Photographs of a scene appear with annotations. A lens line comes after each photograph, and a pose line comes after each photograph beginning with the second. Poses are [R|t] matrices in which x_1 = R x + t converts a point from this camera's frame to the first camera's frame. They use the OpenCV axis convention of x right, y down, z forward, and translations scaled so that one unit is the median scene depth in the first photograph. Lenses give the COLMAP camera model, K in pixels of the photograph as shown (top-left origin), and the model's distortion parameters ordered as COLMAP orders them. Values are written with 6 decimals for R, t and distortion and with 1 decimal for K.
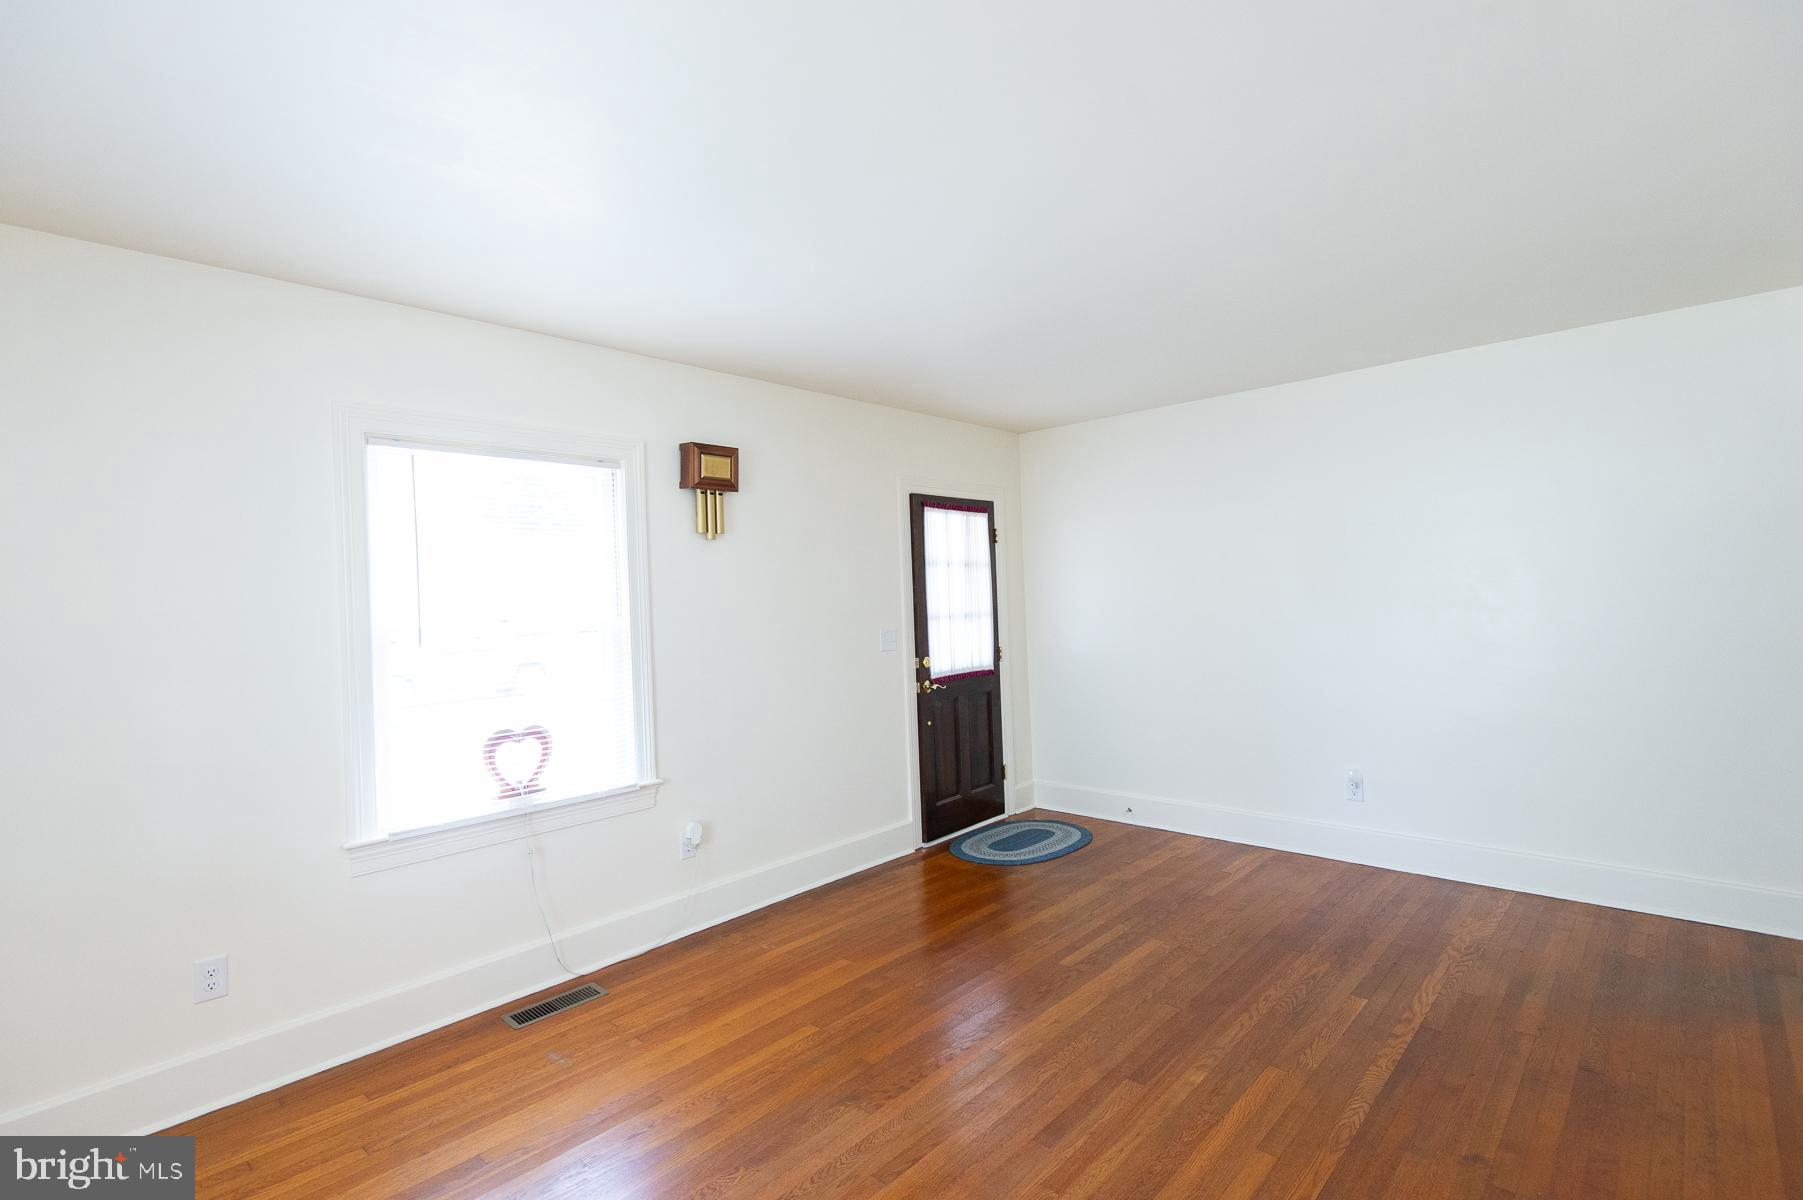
lens RADIAL K [[836.9, 0, 910.4], [0, 836.9, 597.5], [0, 0, 1]] dist [0.021740, -0.014270]
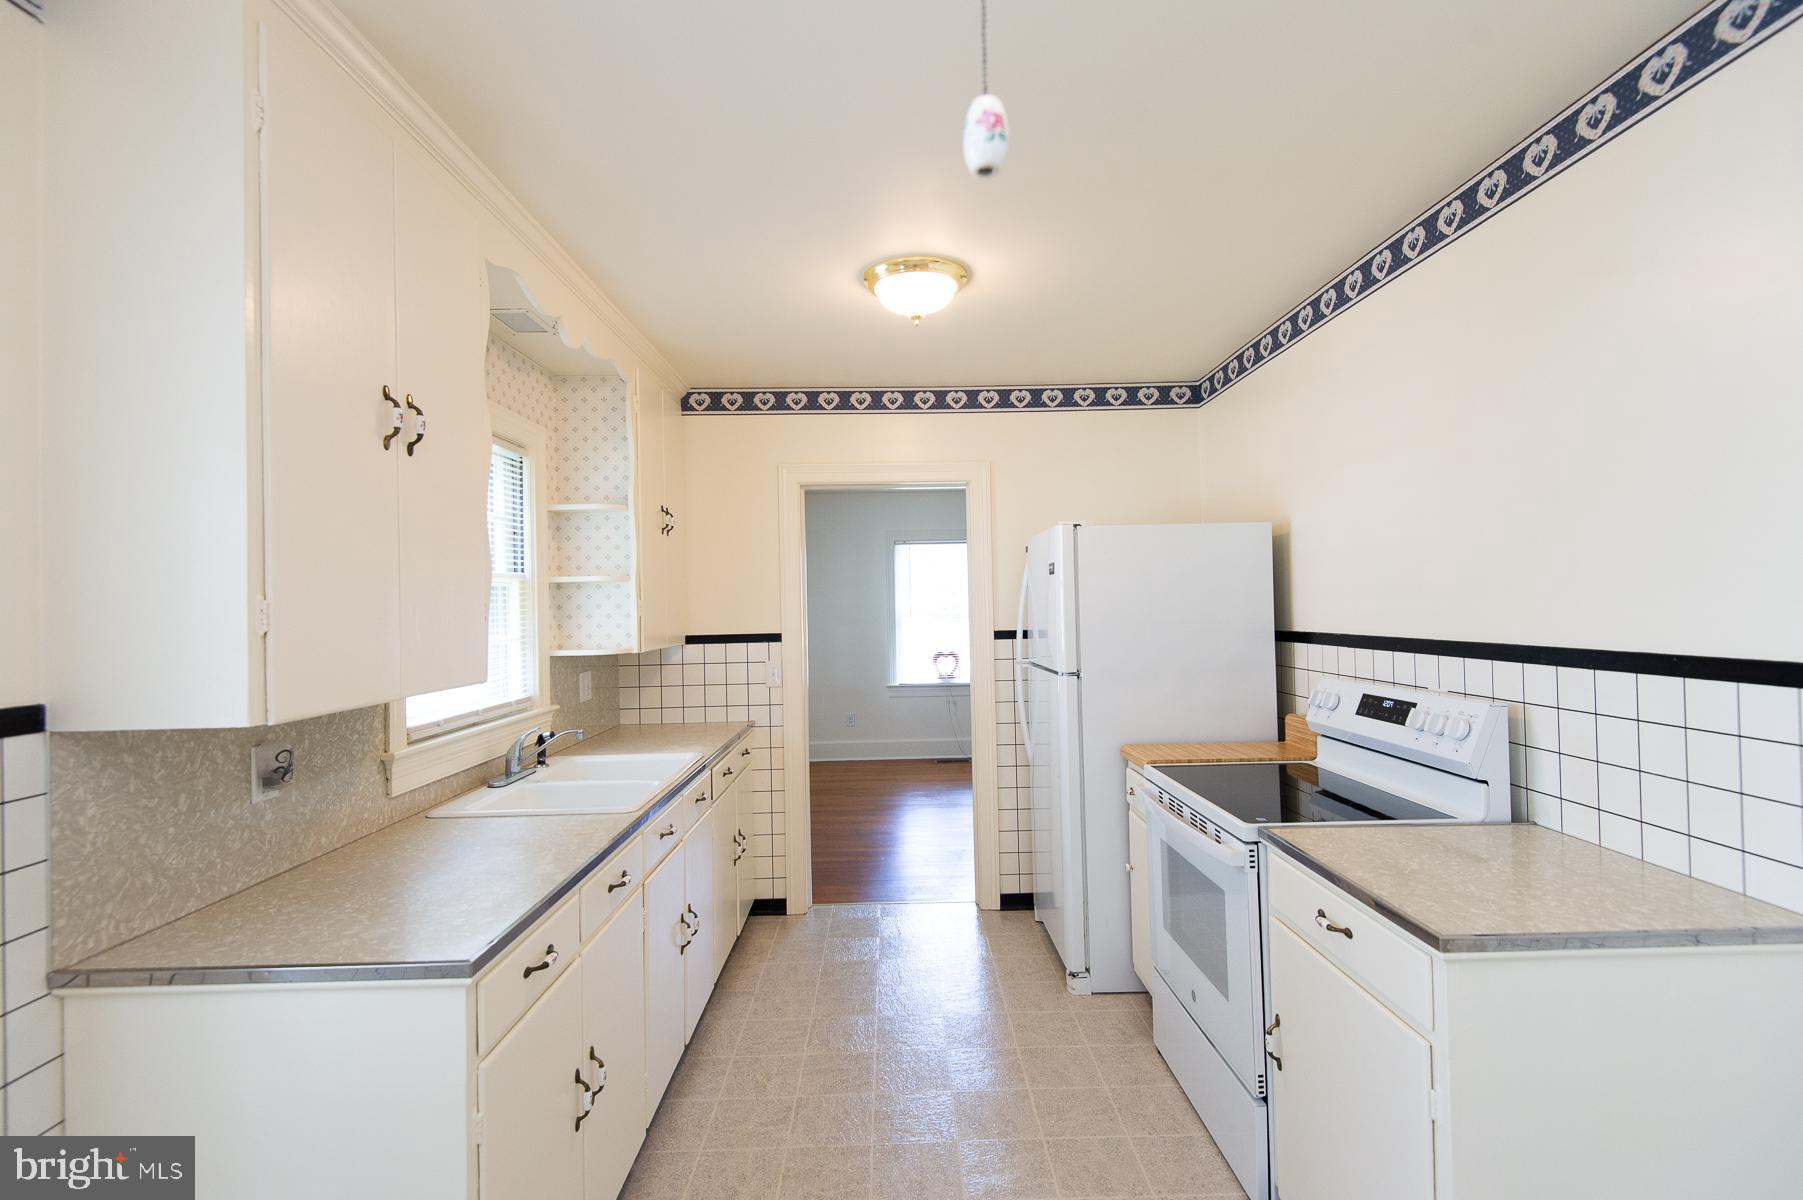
lens RADIAL K [[836.9, 0, 899.9], [0, 836.9, 590.5], [0, 0, 1]] dist [0.021740, -0.014270]
pose [[0.682445, 0.007876, -0.730894, 1.223657], [-0.005495, 0.999969, 0.005644, -0.038279], [0.730916, 0.000164, 0.682467, -0.773043]]
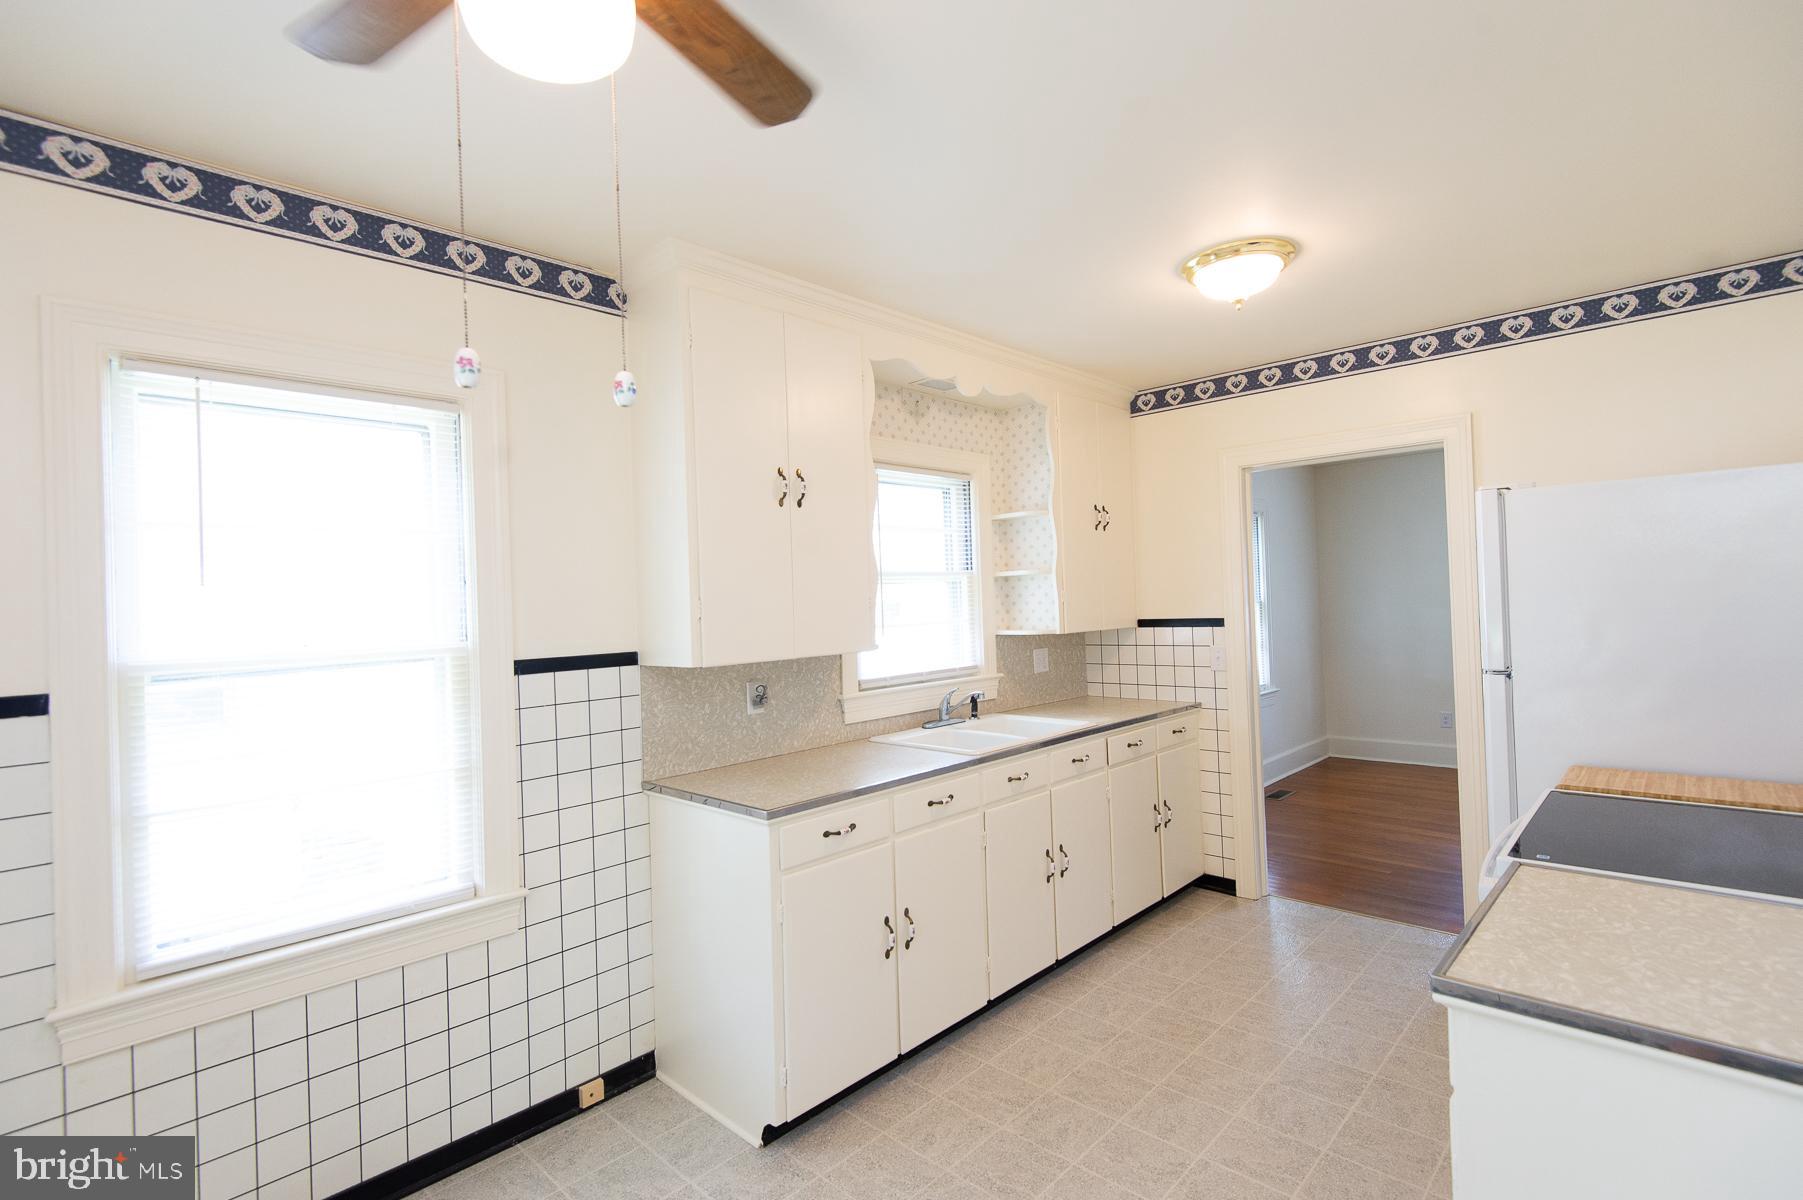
lens RADIAL K [[836.9, 0, 886.3], [0, 836.9, 591.3], [0, 0, 1]] dist [0.021740, -0.014270]
pose [[-0.040671, 0.019461, -0.998983, 1.468419], [0.032106, 0.999319, 0.018160, -0.045877], [0.998657, -0.031335, -0.041268, -0.513892]]
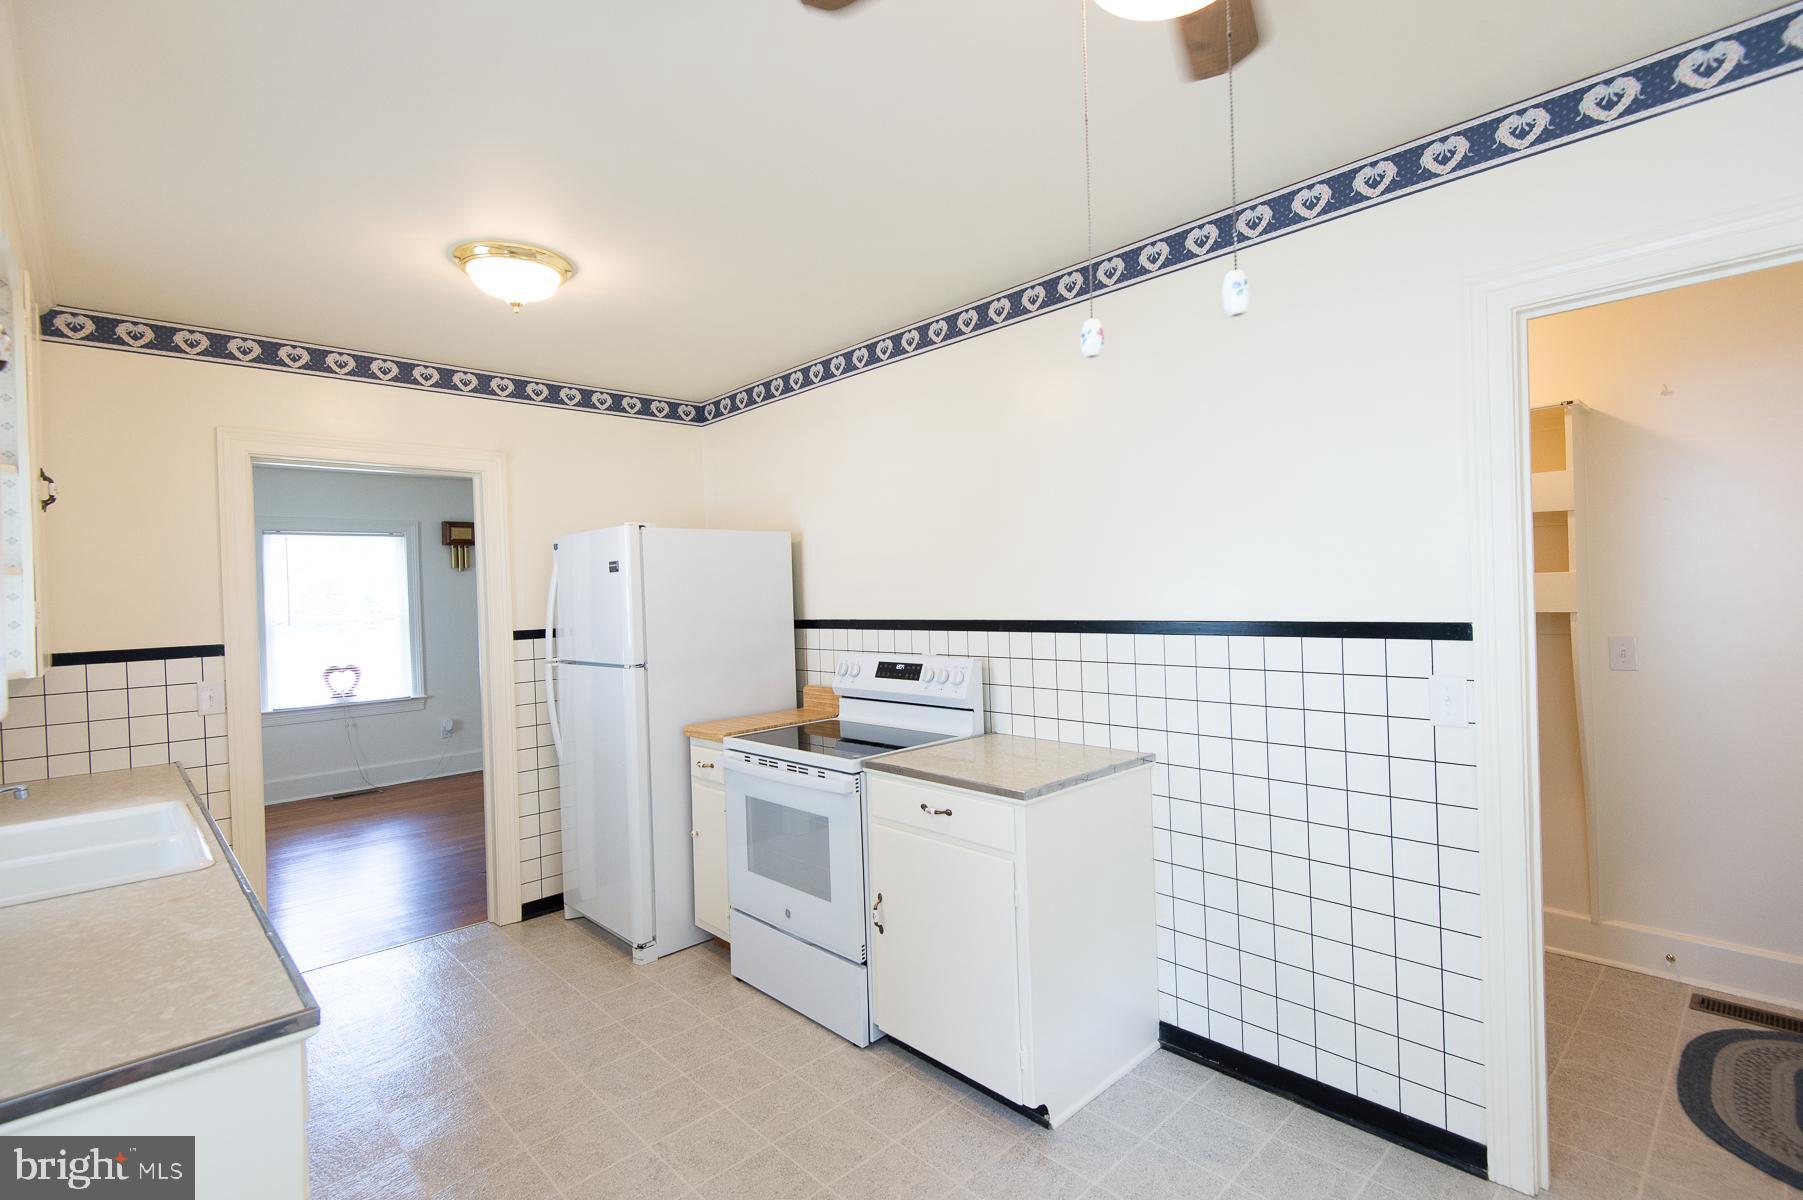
lens RADIAL K [[836.9, 0, 921.1], [0, 836.9, 589.0], [0, 0, 1]] dist [0.021740, -0.014270]
pose [[0.998303, 0.001329, -0.058226, 1.061890], [-0.001485, 0.999995, -0.002650, -0.029686], [0.058222, 0.002732, 0.998300, -0.977492]]
